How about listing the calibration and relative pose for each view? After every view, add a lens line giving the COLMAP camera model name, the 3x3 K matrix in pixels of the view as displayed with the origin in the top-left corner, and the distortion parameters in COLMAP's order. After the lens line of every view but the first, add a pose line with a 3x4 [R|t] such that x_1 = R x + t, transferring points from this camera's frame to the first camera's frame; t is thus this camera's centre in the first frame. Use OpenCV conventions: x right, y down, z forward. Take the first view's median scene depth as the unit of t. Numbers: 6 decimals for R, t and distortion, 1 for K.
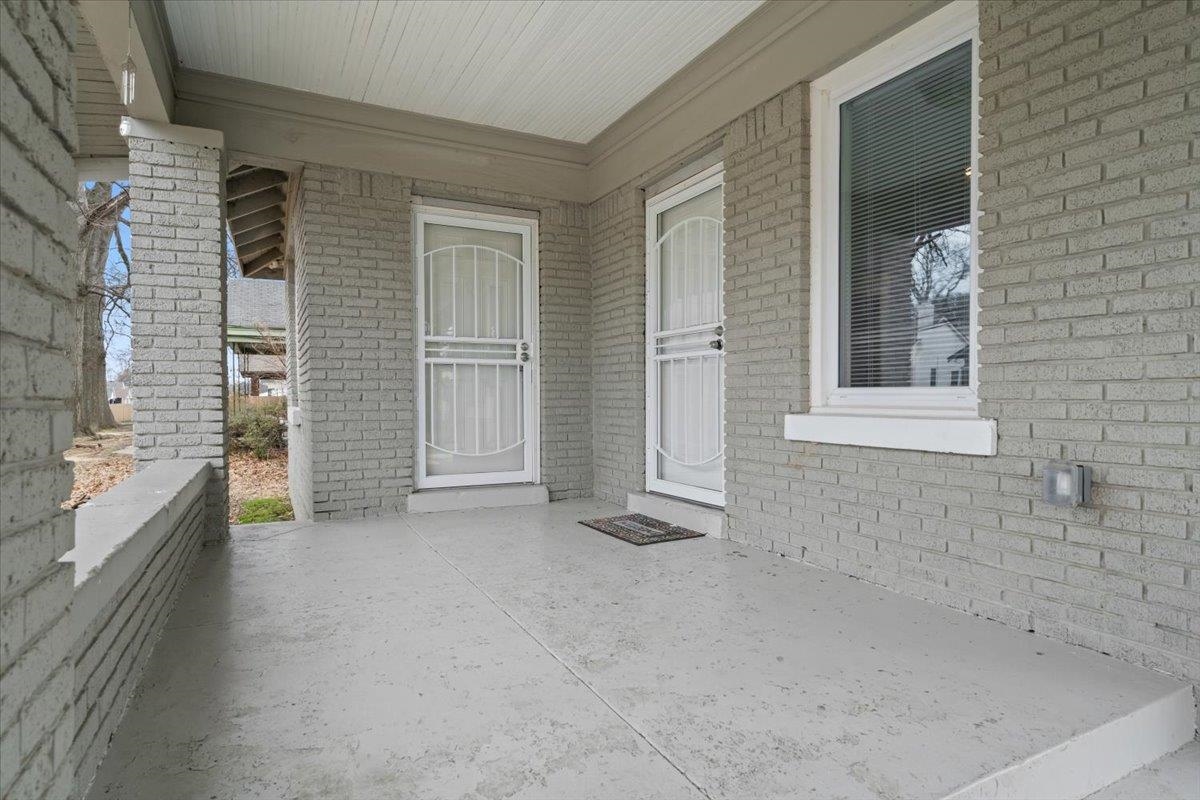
lens RADIAL K [[644.7, 0, 595.1], [0, 644.7, 412.5], [0, 0, 1]] dist [0.005944, 0.000524]
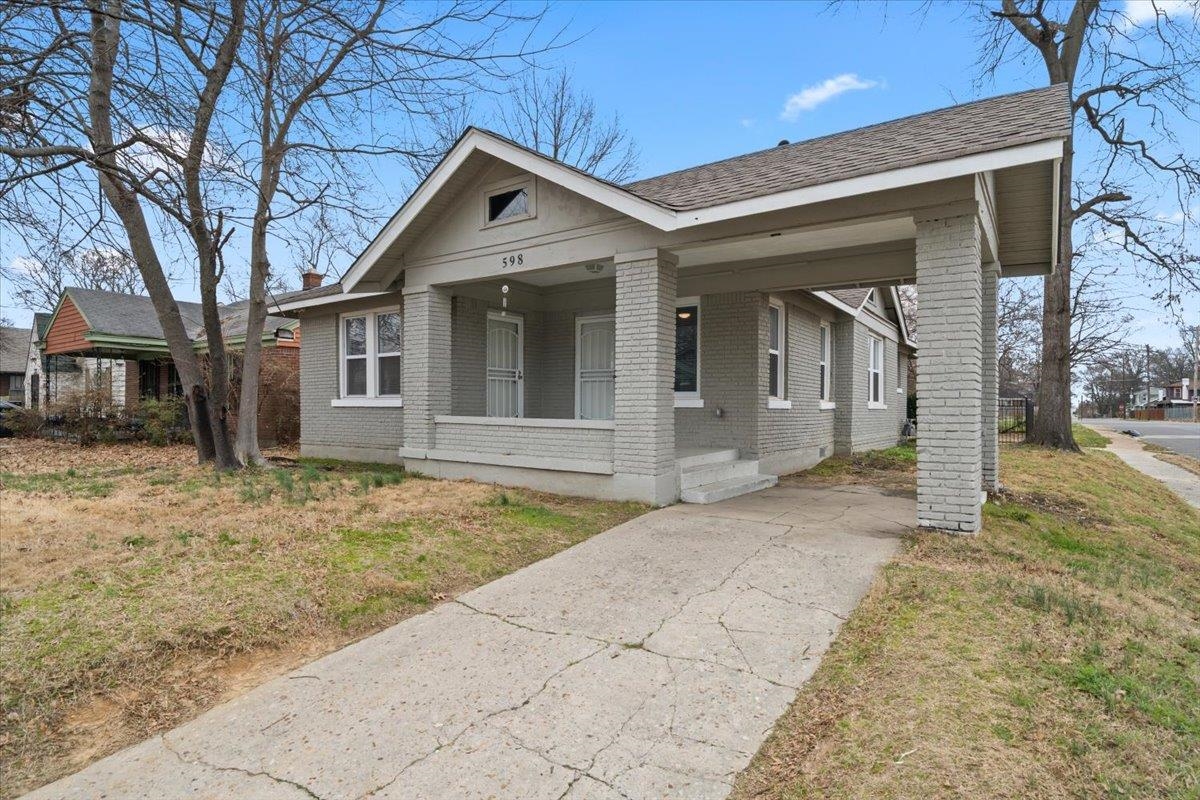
lens RADIAL K [[564.9, 0, 604.8], [0, 564.9, 406.3], [0, 0, 1]] dist [-0.003719, -0.000384]
pose [[0.868236, -0.002460, 0.496146, -0.929545], [0.008935, 0.999903, -0.010679, 0.046248], [-0.496072, 0.013705, 0.868173, -0.990133]]
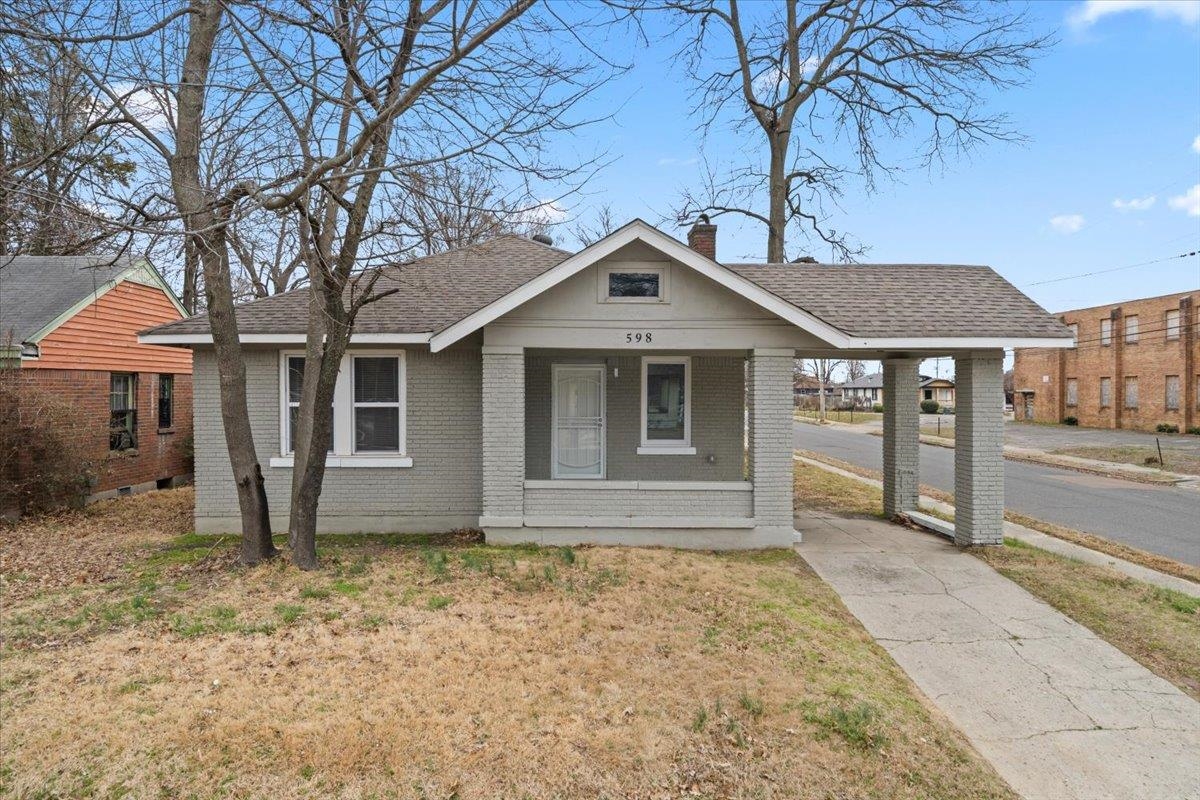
lens RADIAL K [[644.7, 0, 595.1], [0, 644.7, 412.5], [0, 0, 1]] dist [0.005944, 0.000524]
pose [[0.468951, -0.018241, 0.883036, -2.095562], [0.019029, 0.999763, 0.010546, -0.165555], [-0.883019, 0.011858, 0.469187, -0.326216]]
